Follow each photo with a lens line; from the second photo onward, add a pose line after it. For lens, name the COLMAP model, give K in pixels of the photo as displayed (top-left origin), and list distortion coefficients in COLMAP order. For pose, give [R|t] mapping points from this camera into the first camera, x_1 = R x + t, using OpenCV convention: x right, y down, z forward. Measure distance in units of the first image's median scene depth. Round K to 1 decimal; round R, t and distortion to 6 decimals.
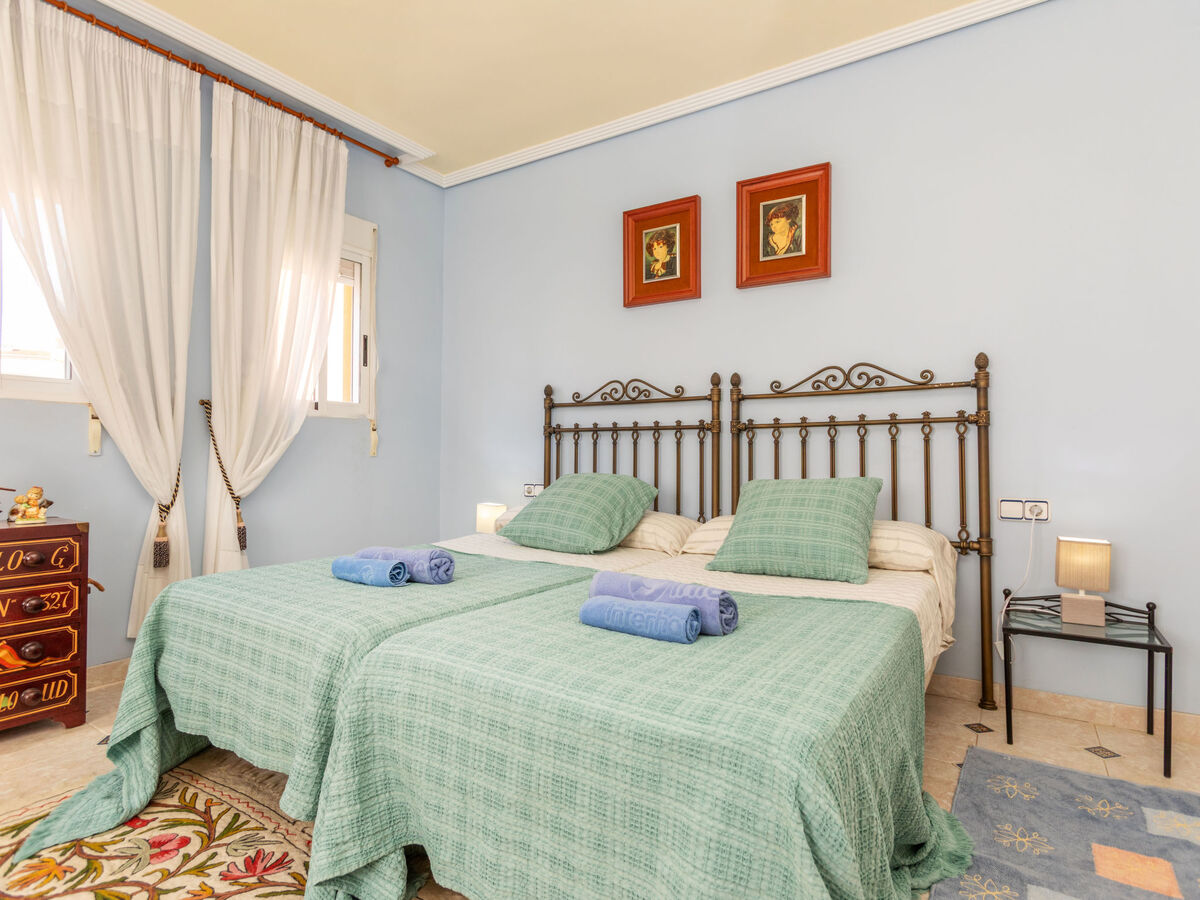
lens RADIAL K [[649.9, 0, 600.0], [0, 649.9, 450.0], [0, 0, 1]] dist [-0.021337, 0.019408]
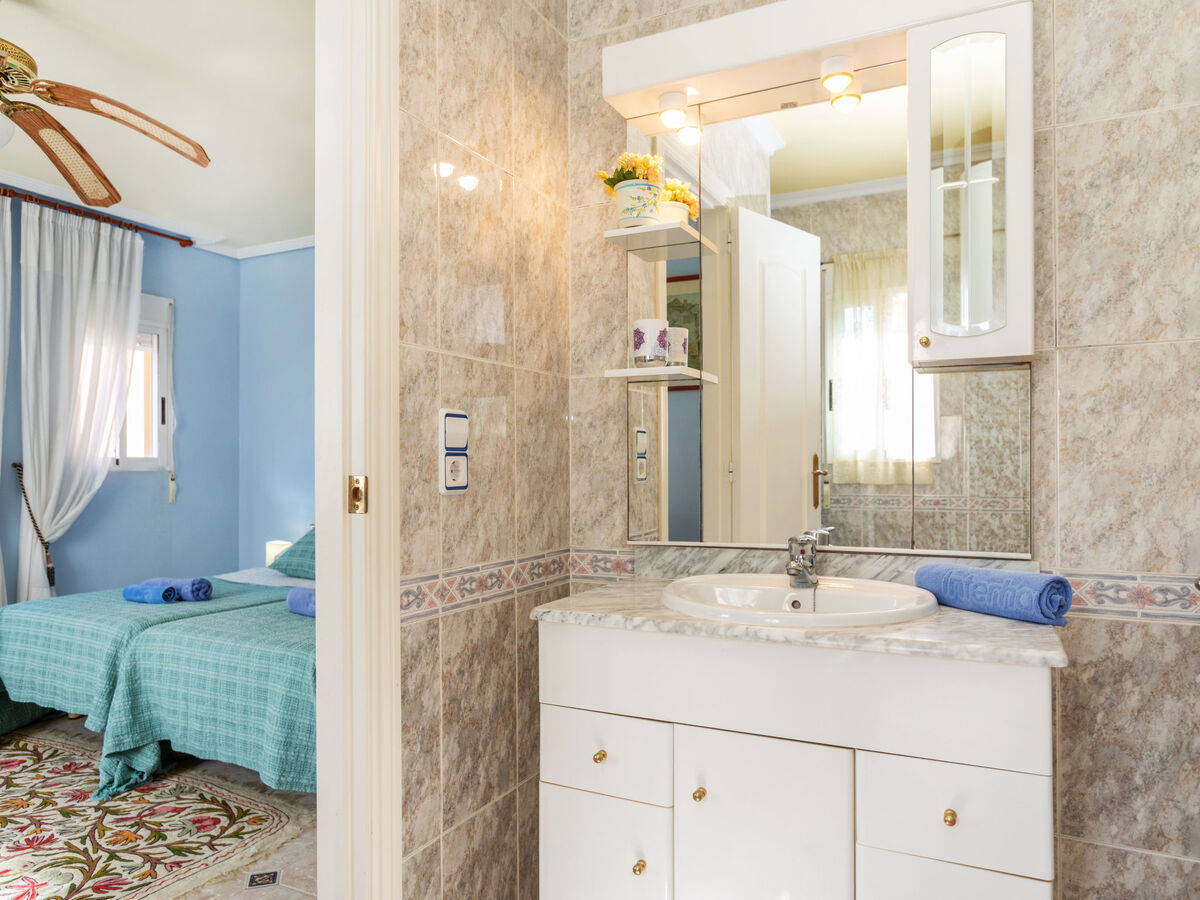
lens RADIAL K [[791.9, 0, 600.5], [0, 791.9, 465.1], [0, 0, 1]] dist [-0.000085, -0.000514]
pose [[0.993079, -0.010004, 0.117017, 0.466589], [0.009862, 0.999950, 0.001789, -0.102106], [-0.117029, -0.000623, 0.993128, -0.931294]]
